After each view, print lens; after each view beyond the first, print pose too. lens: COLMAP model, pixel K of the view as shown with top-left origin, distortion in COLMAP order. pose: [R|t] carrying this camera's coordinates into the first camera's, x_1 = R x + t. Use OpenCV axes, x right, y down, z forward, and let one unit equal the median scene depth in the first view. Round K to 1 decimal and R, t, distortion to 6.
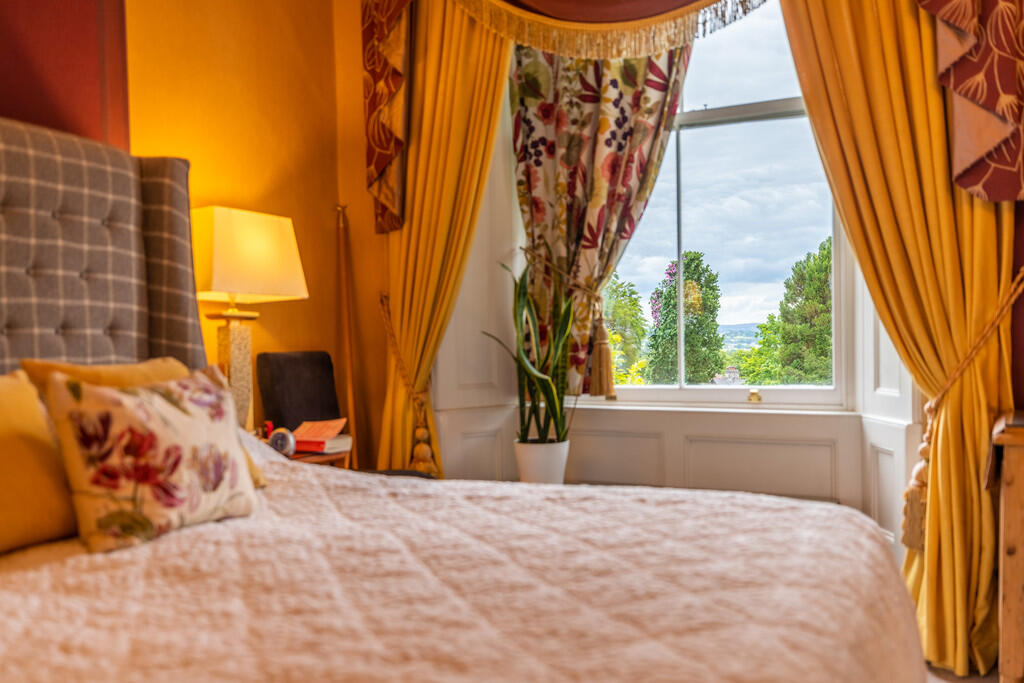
lens RADIAL K [[948.1, 0, 512.0], [0, 948.1, 341.5], [0, 0, 1]] dist [0.057047, 0.001355]
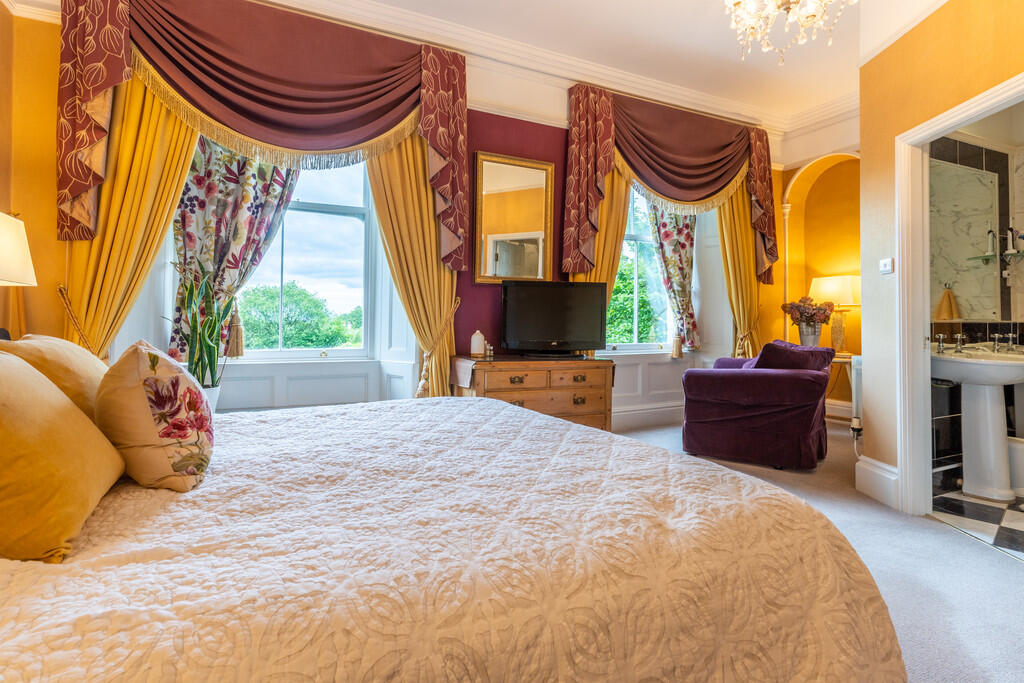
lens RADIAL K [[458.1, 0, 511.8], [0, 458.1, 313.7], [0, 0, 1]] dist [-0.000318, 0.000024]
pose [[0.642656, 0.037186, 0.765252, -0.219042], [-0.016270, 0.999259, -0.034894, 0.001863], [-0.765982, 0.009974, 0.642784, 0.102736]]
